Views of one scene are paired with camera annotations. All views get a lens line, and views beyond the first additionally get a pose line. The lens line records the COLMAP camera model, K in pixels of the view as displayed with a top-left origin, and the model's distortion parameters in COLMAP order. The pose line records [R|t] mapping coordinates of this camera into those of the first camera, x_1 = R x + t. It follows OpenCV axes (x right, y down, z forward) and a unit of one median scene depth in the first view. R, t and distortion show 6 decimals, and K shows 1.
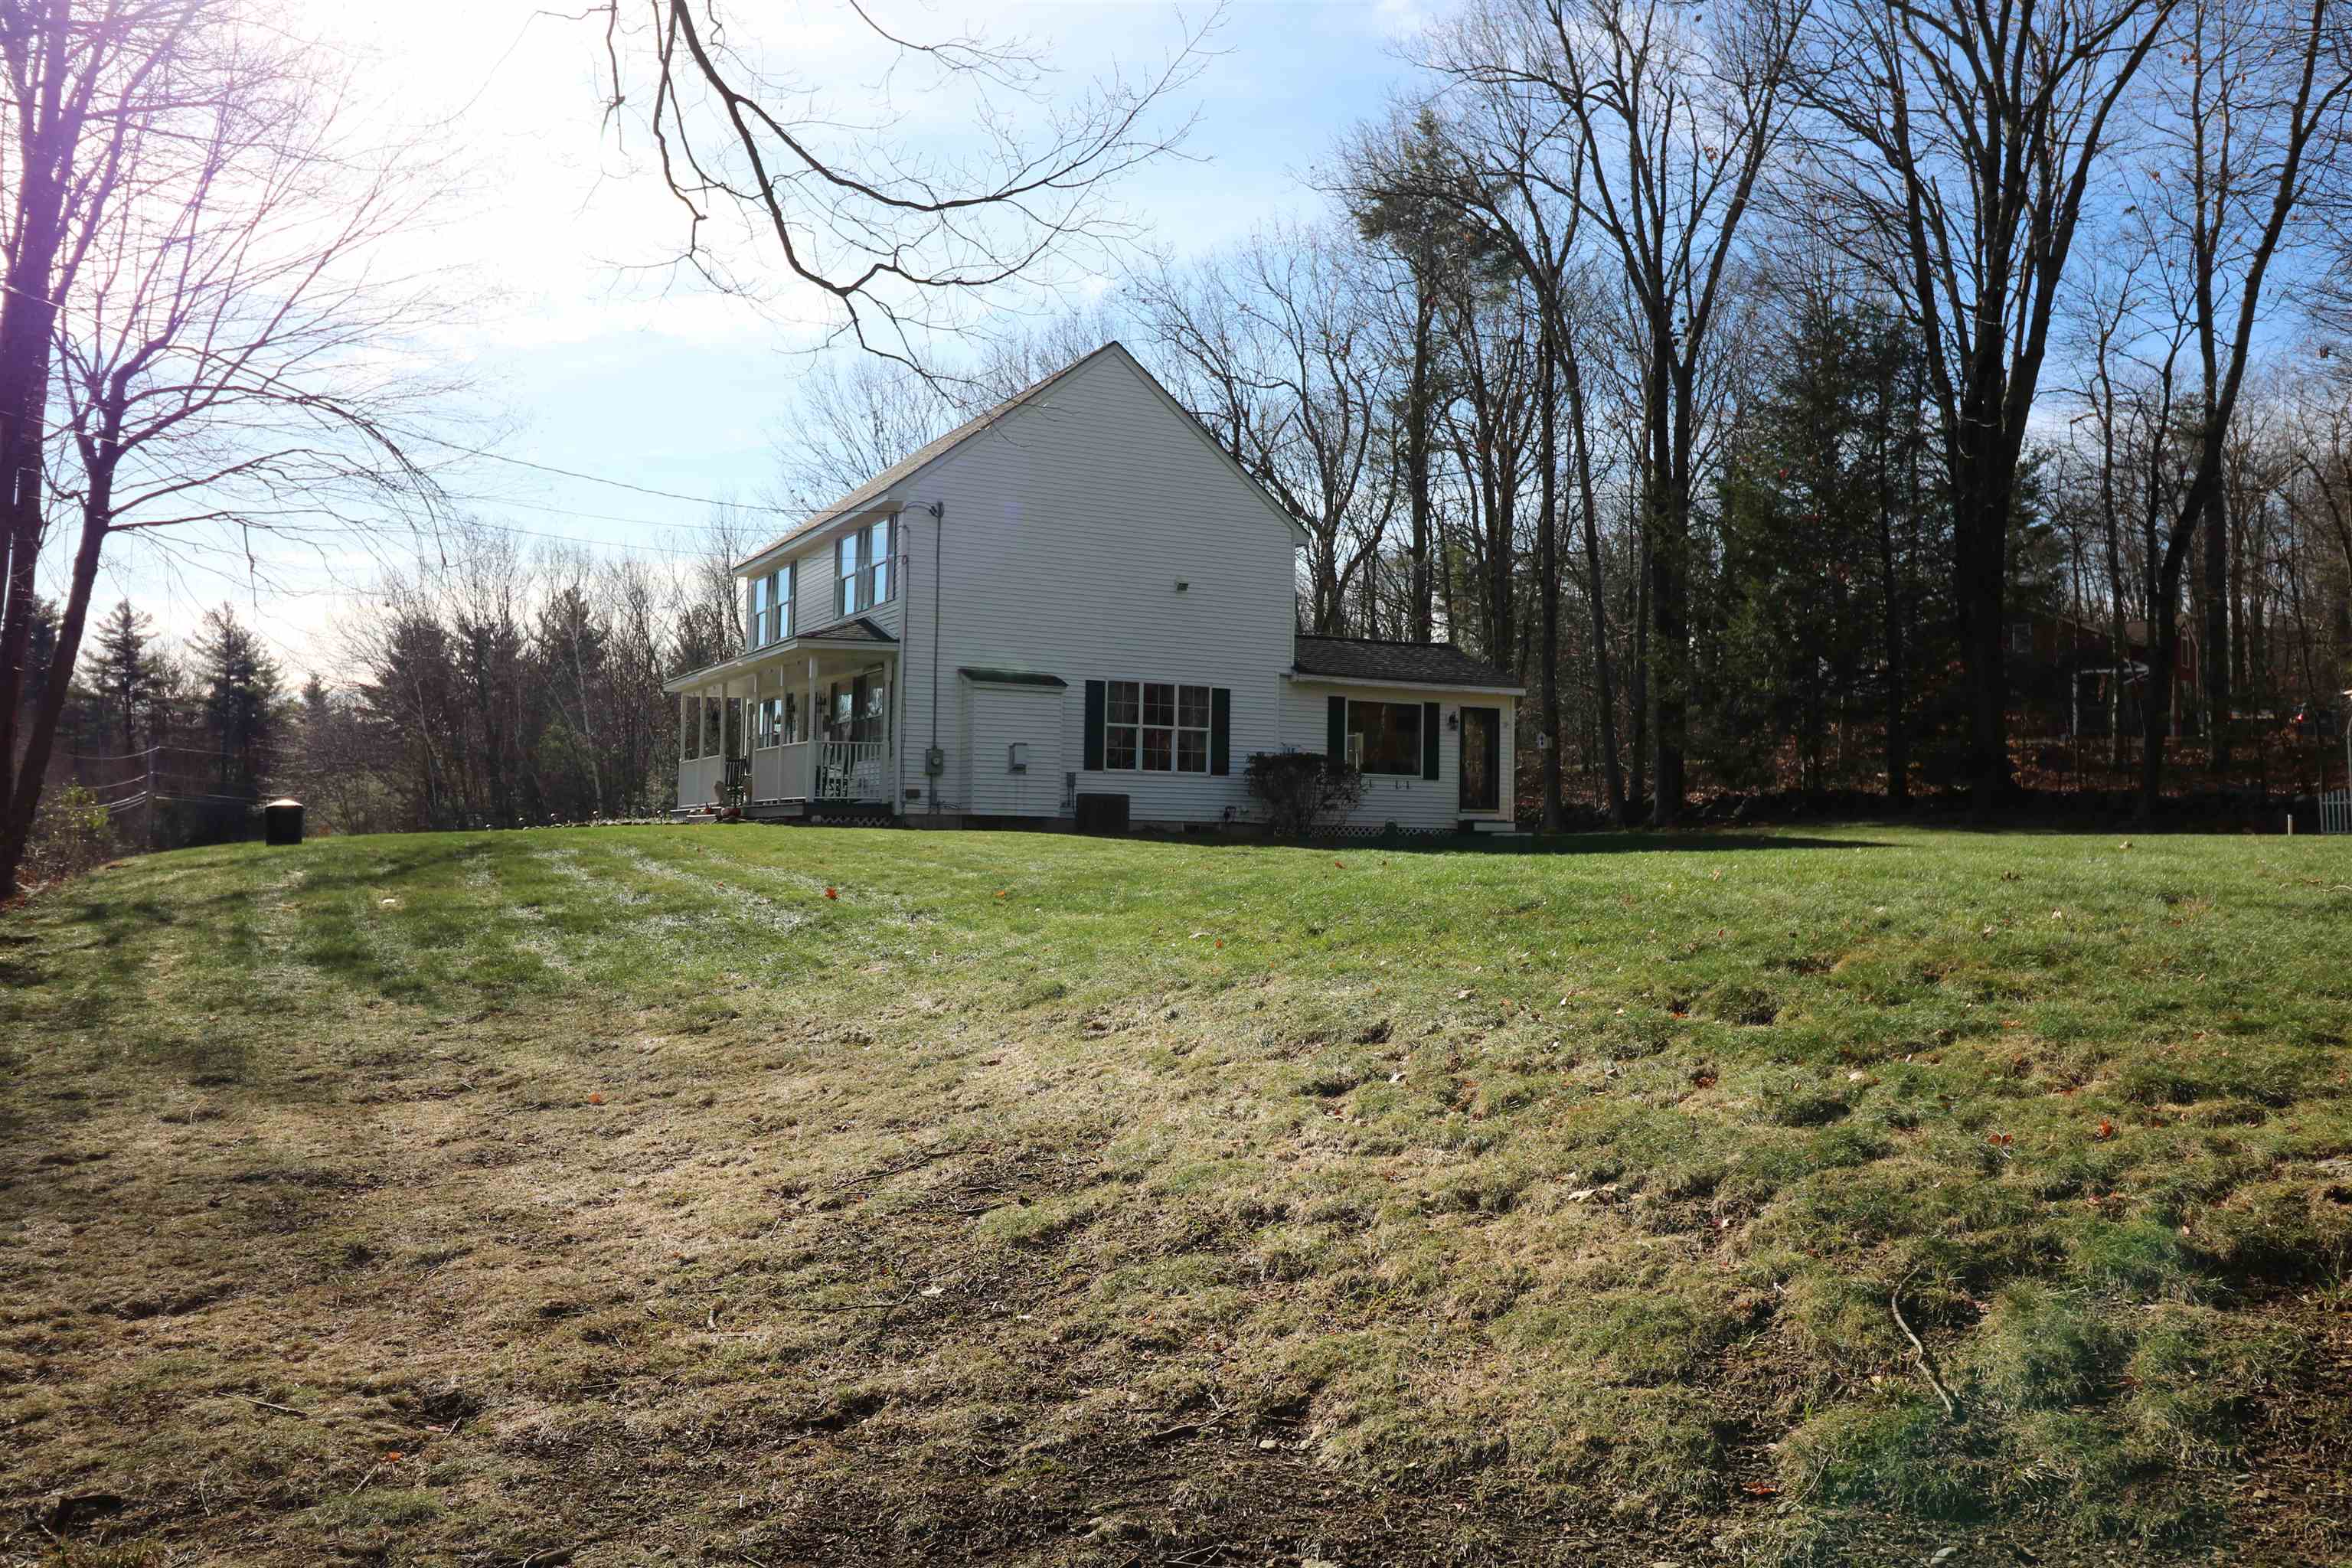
lens RADIAL K [[1768.6, 0, 1176.0], [0, 1768.6, 784.0], [0, 0, 1]] dist [0.070934, -0.003539]
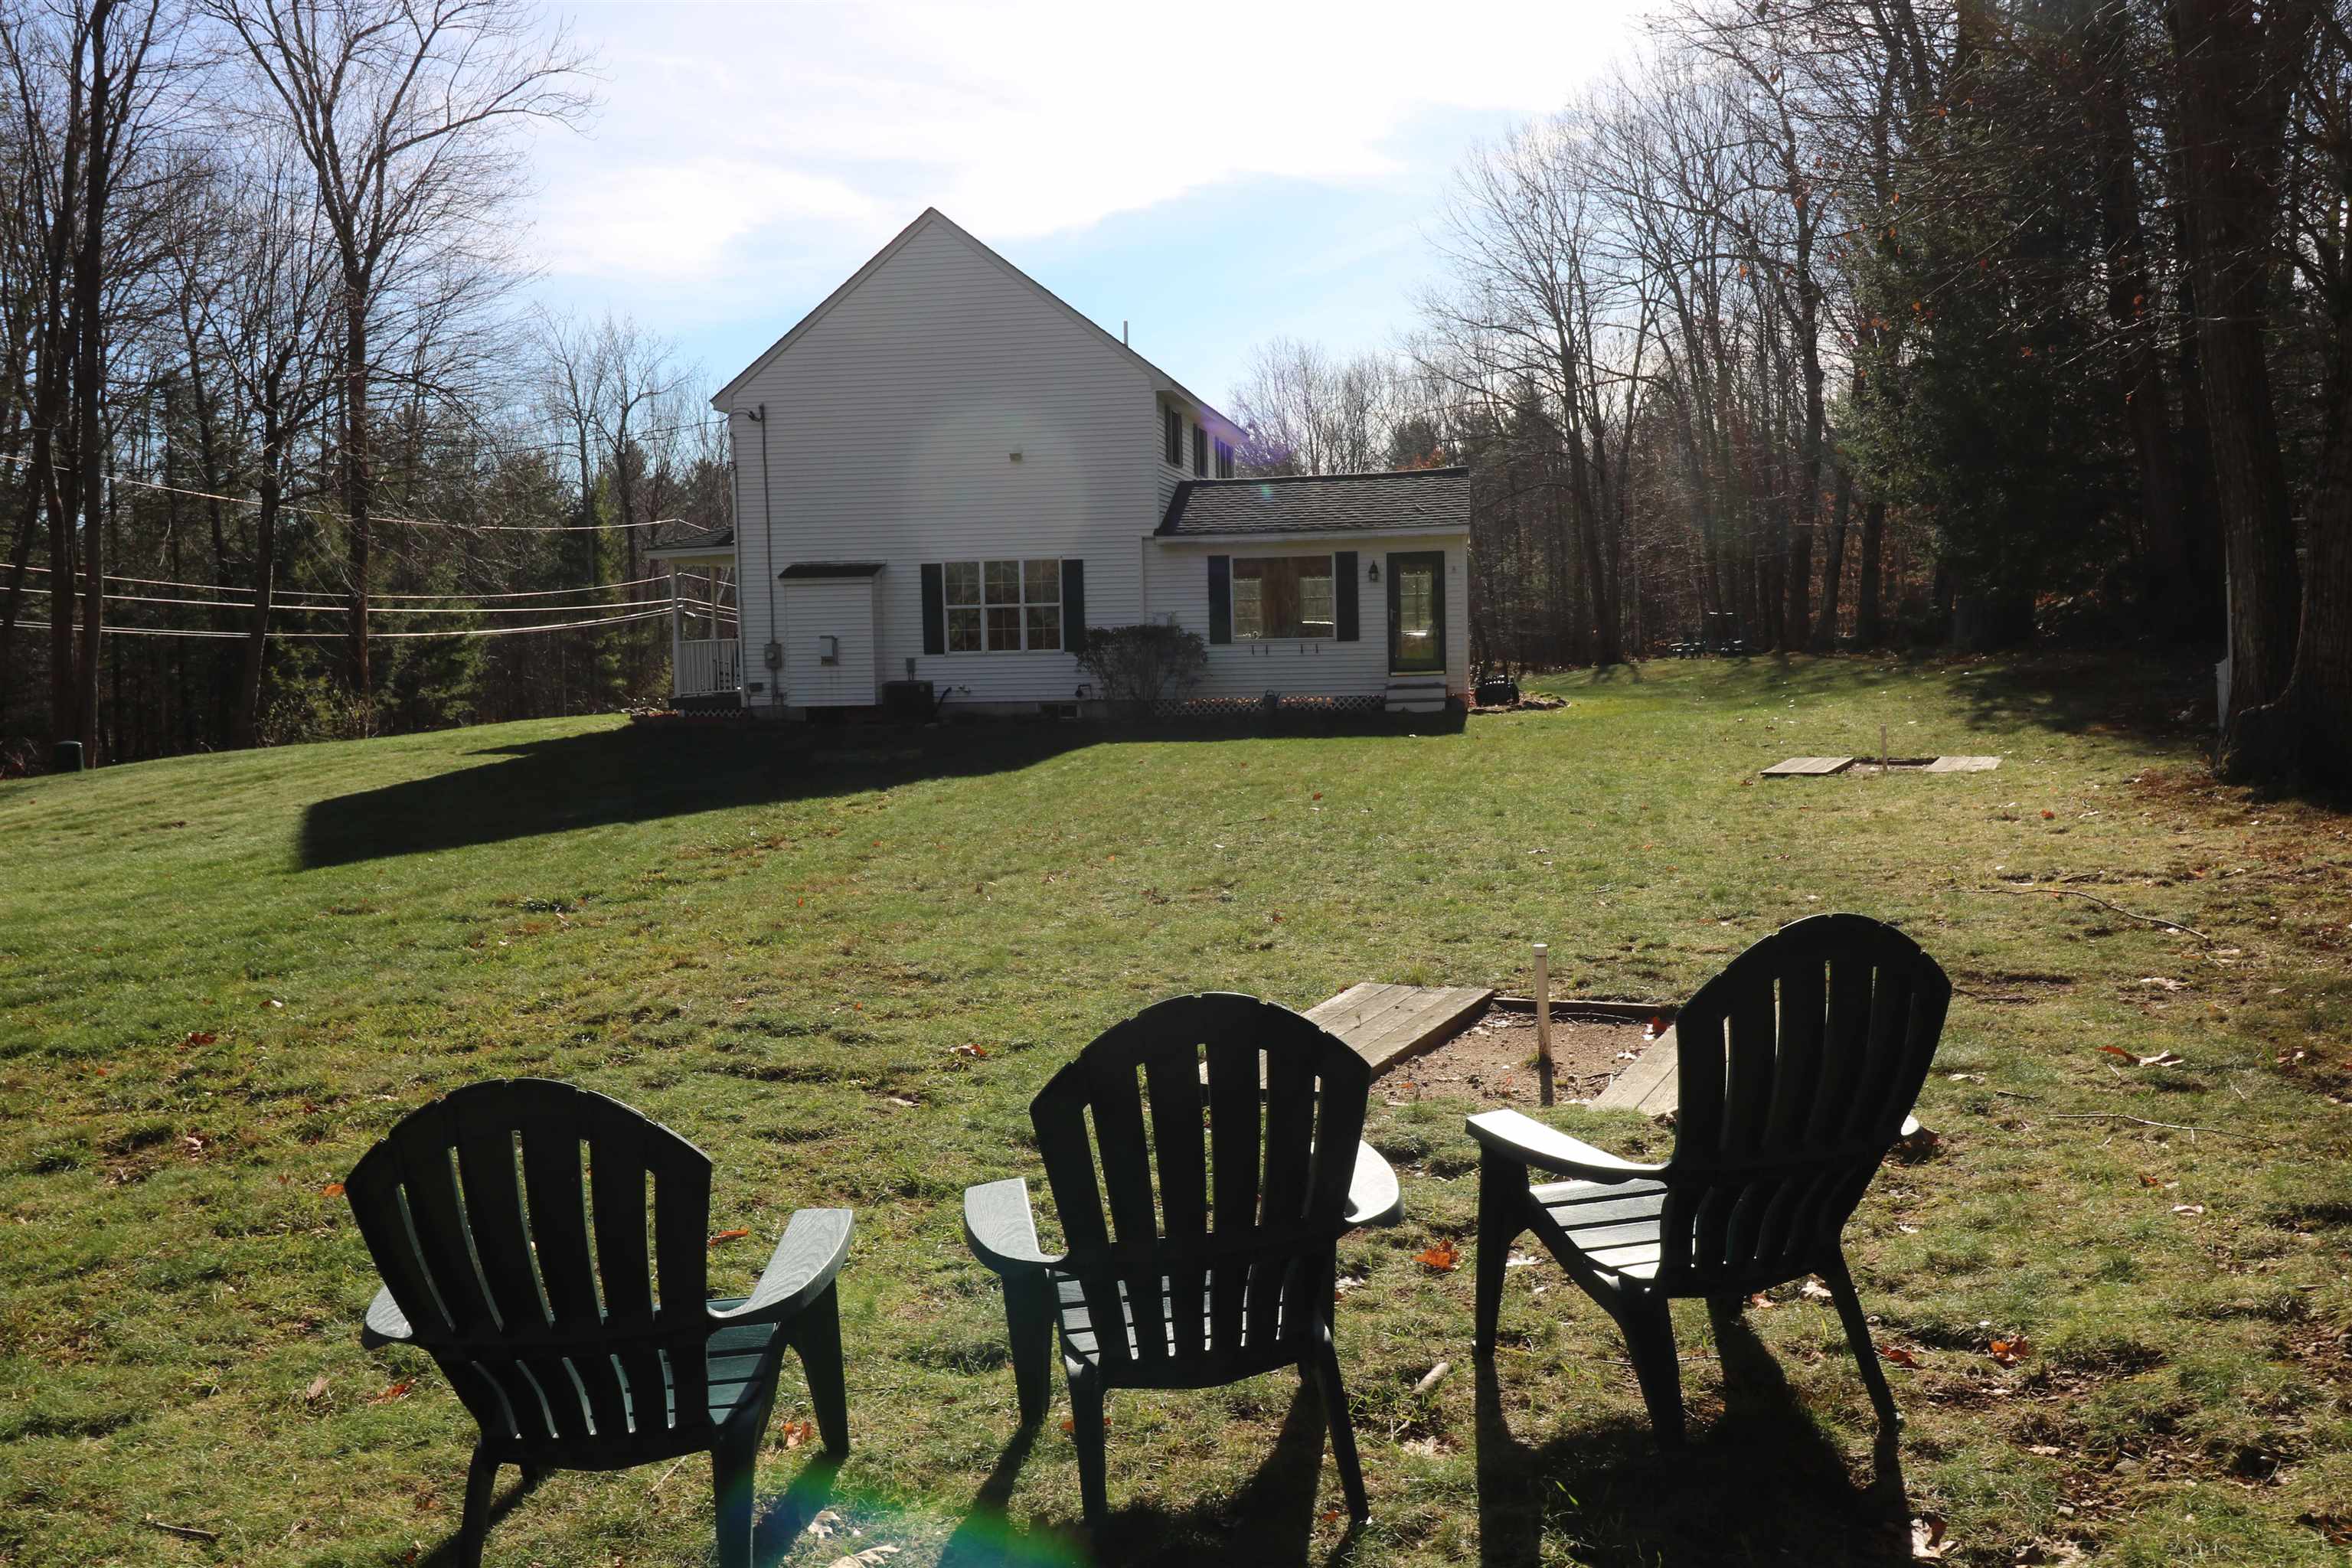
lens RADIAL K [[1768.6, 0, 1176.0], [0, 1768.6, 784.0], [0, 0, 1]] dist [0.070934, -0.003539]
pose [[0.843534, -0.008060, -0.537015, 0.591035], [0.055169, 0.995899, 0.071711, 0.000787], [0.534235, -0.090117, 0.840519, 0.222326]]
